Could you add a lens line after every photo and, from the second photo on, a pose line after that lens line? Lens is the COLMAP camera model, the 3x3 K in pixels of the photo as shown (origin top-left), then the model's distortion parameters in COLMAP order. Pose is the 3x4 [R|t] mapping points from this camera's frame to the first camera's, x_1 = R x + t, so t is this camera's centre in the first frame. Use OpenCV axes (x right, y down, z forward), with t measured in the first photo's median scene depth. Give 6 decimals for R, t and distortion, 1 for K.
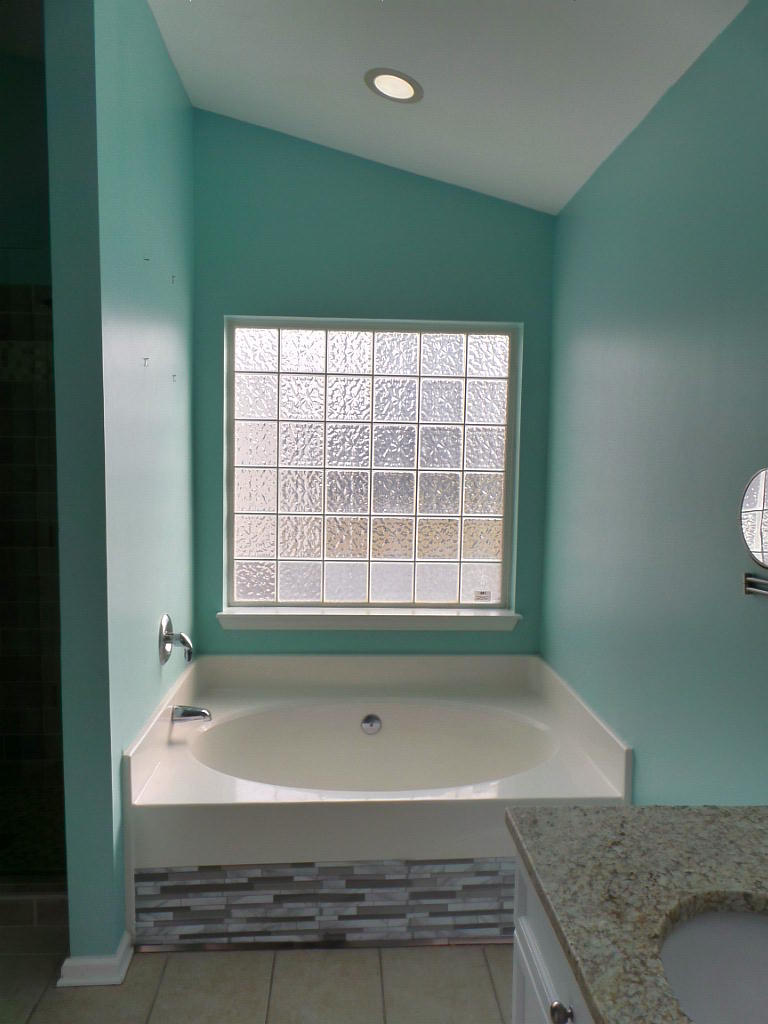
lens RADIAL K [[716.8, 0, 382.6], [0, 716.8, 514.4], [0, 0, 1]] dist [-0.040006, 0.108345]
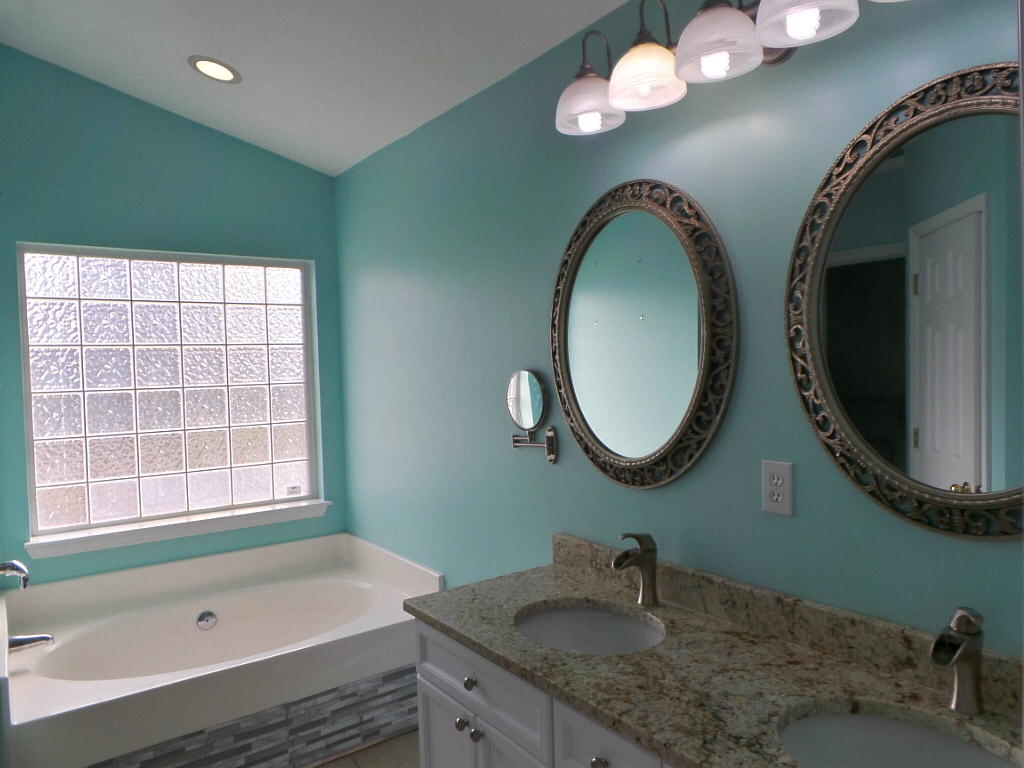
lens RADIAL K [[702.9, 0, 515.6], [0, 702.9, 386.4], [0, 0, 1]] dist [0.001270, 0.001255]
pose [[0.838145, -0.057384, 0.542420, -0.183118], [0.090243, 0.995334, -0.034144, 0.018643], [-0.537930, 0.077567, 0.839413, -0.180081]]
